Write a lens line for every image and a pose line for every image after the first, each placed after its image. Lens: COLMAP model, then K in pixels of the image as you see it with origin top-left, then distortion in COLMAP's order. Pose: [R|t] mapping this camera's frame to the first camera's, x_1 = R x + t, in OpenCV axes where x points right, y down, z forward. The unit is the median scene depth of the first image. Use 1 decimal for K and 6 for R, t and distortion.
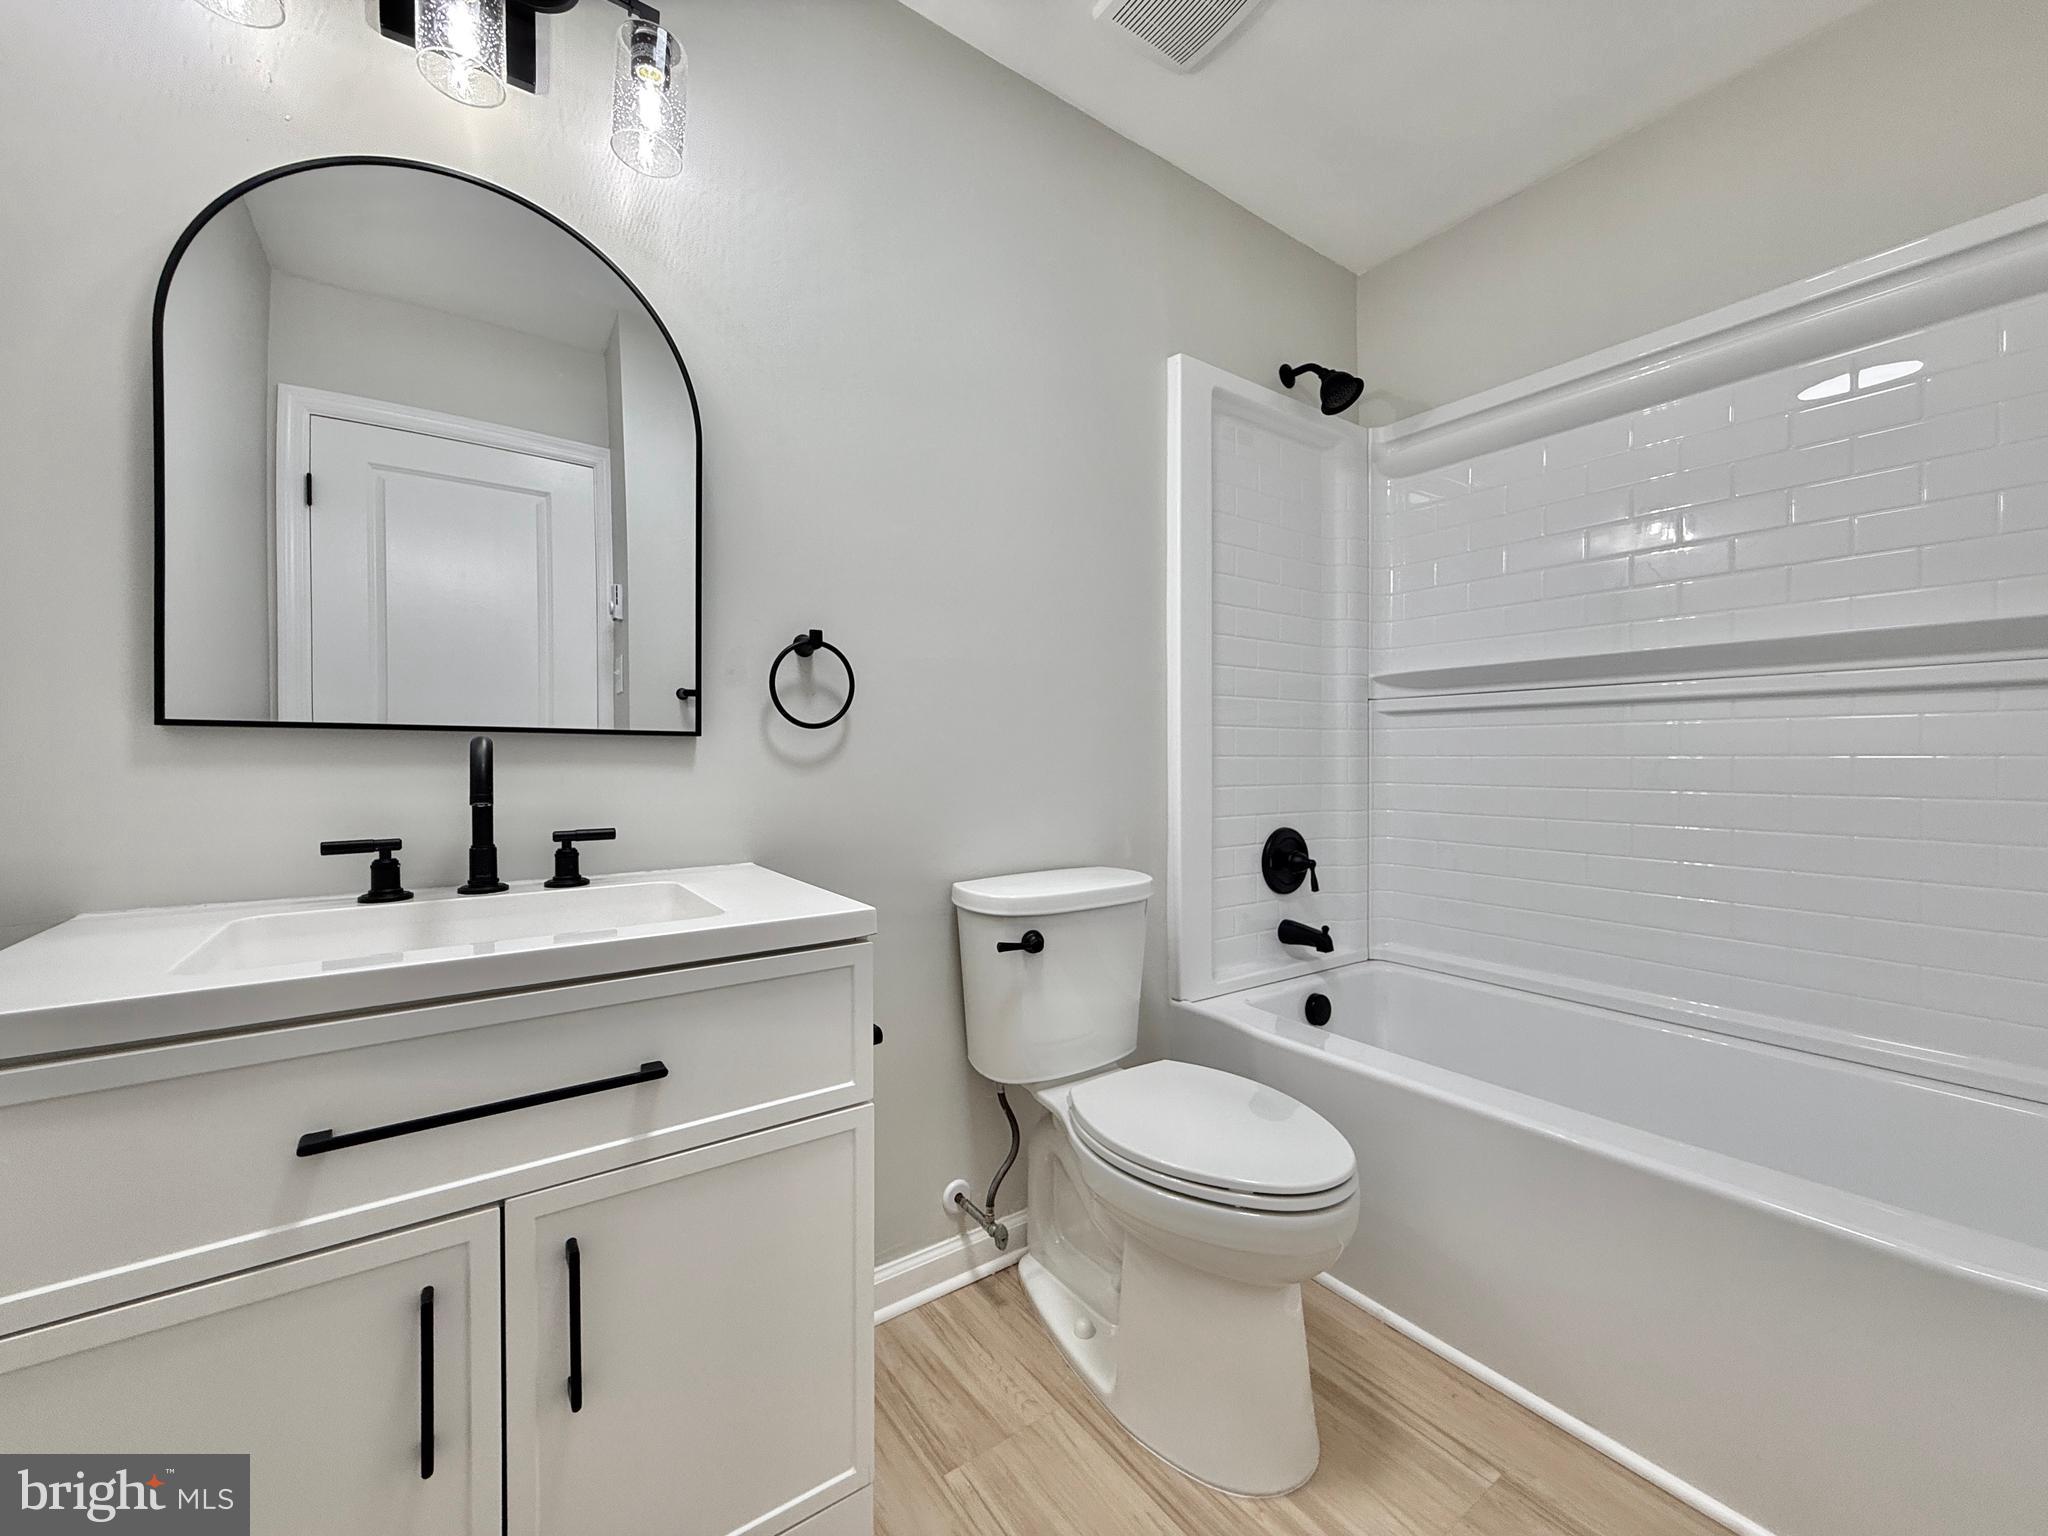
lens RADIAL K [[823.0, 0, 994.0], [0, 823.0, 771.7], [0, 0, 1]] dist [-0.002002, -0.000139]
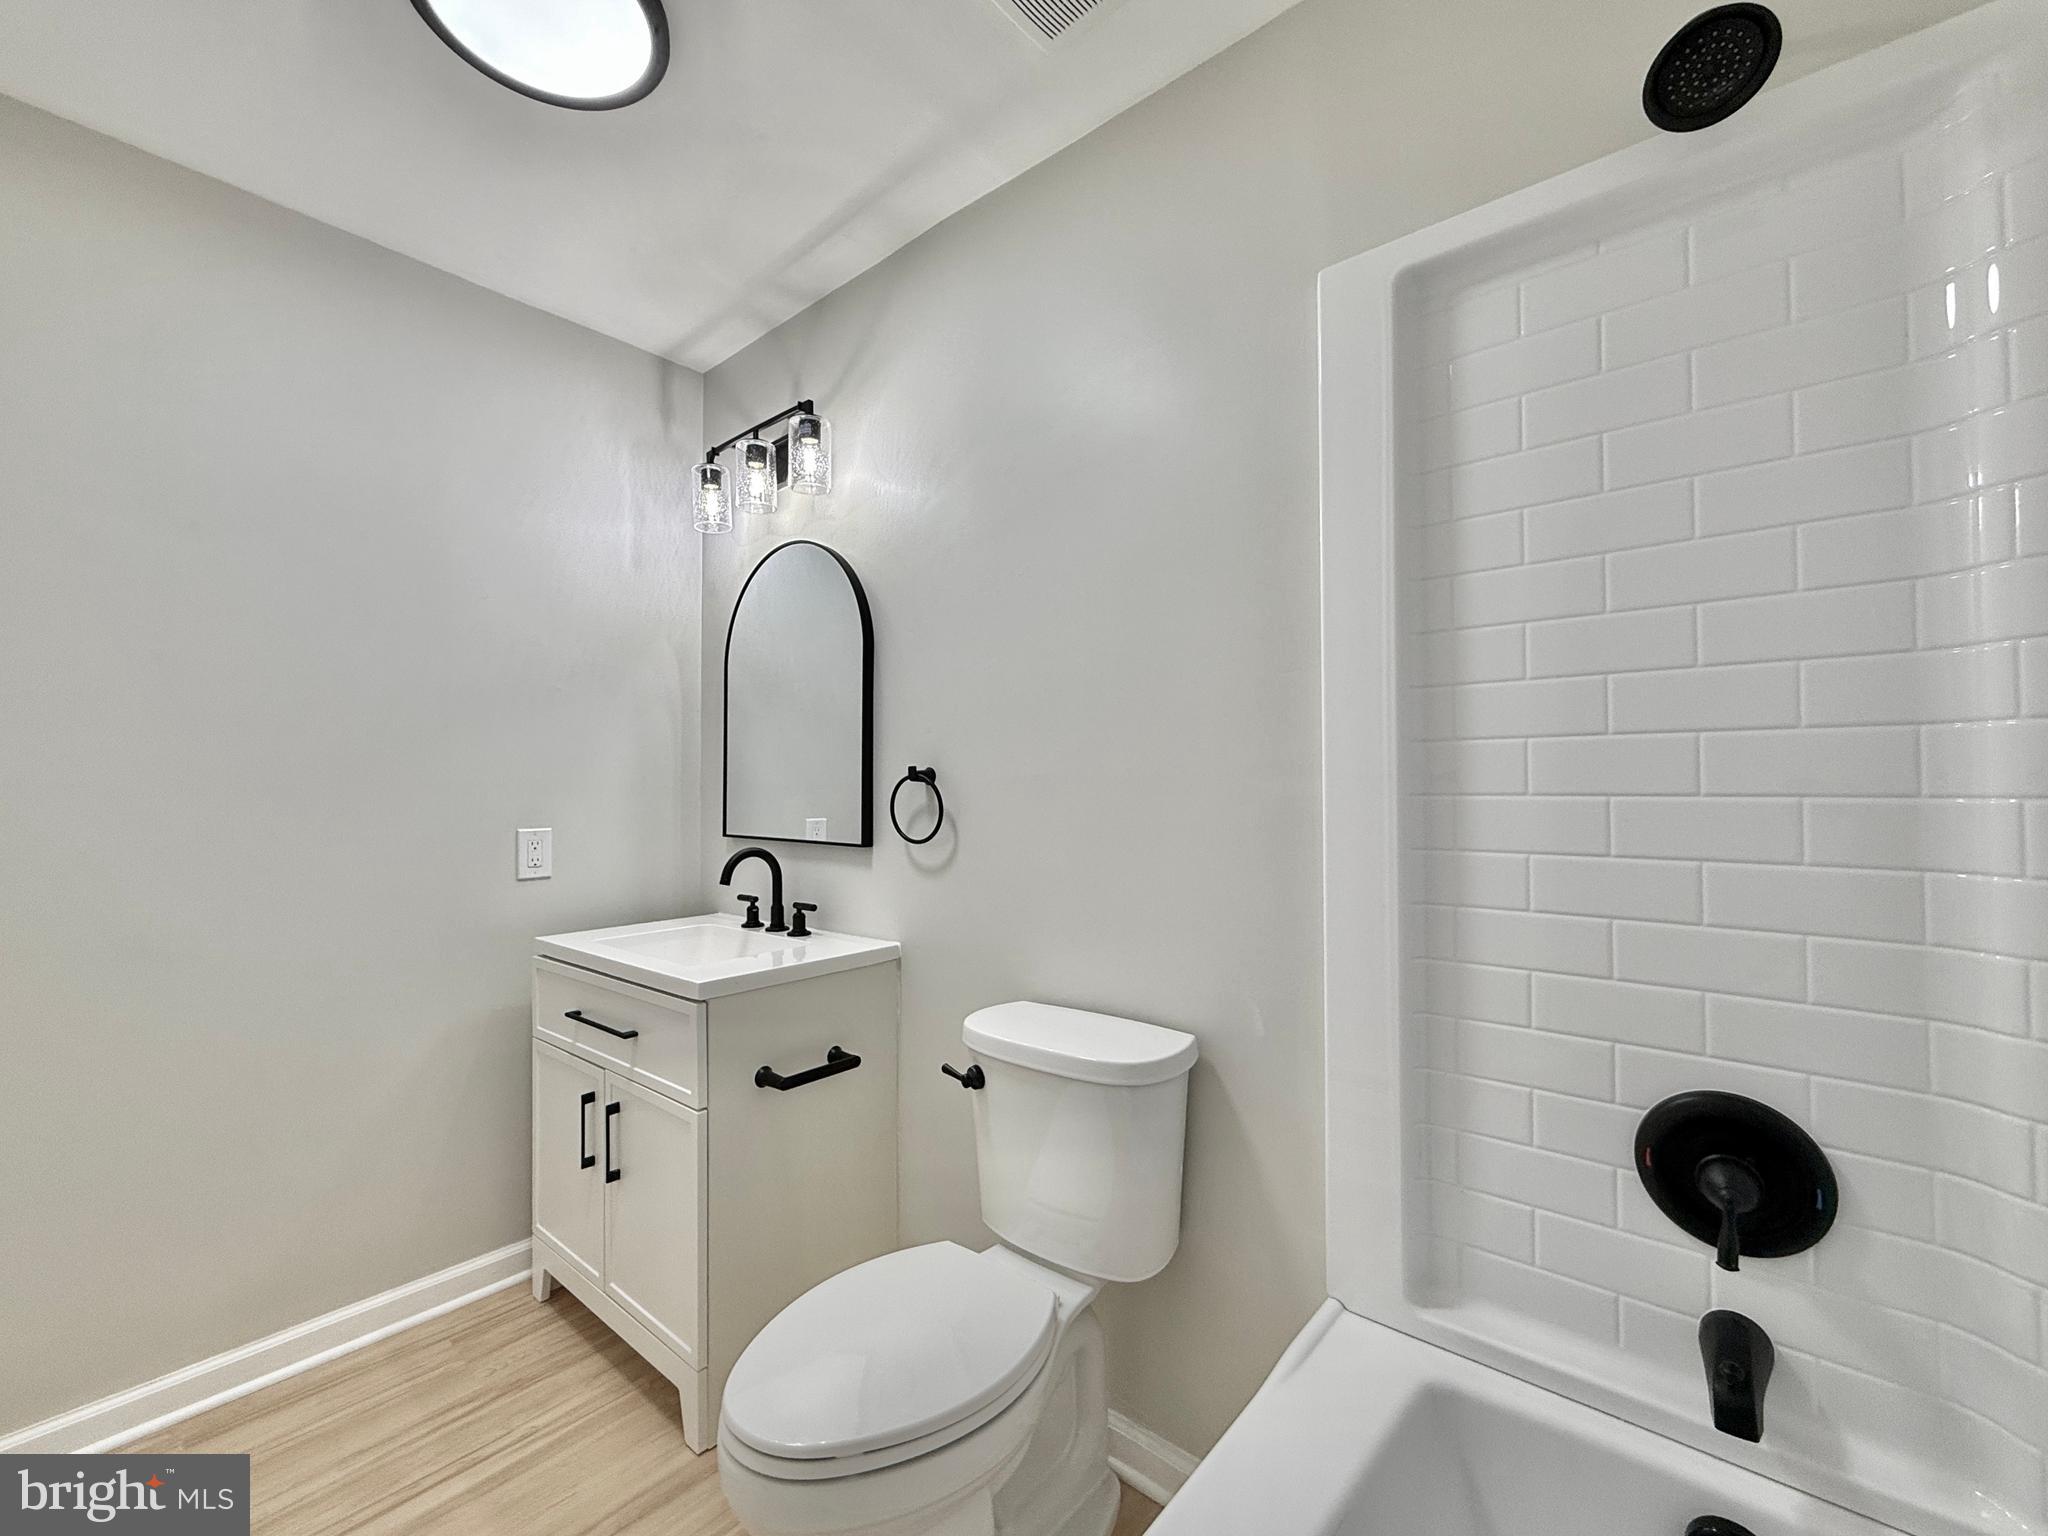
lens RADIAL K [[823.0, 0, 994.0], [0, 823.0, 771.7], [0, 0, 1]] dist [-0.002002, -0.000139]
pose [[0.266722, -0.030442, -0.963293, 1.214765], [-0.015780, 0.999229, -0.035947, -0.141323], [0.963644, 0.024788, 0.266036, 0.928374]]
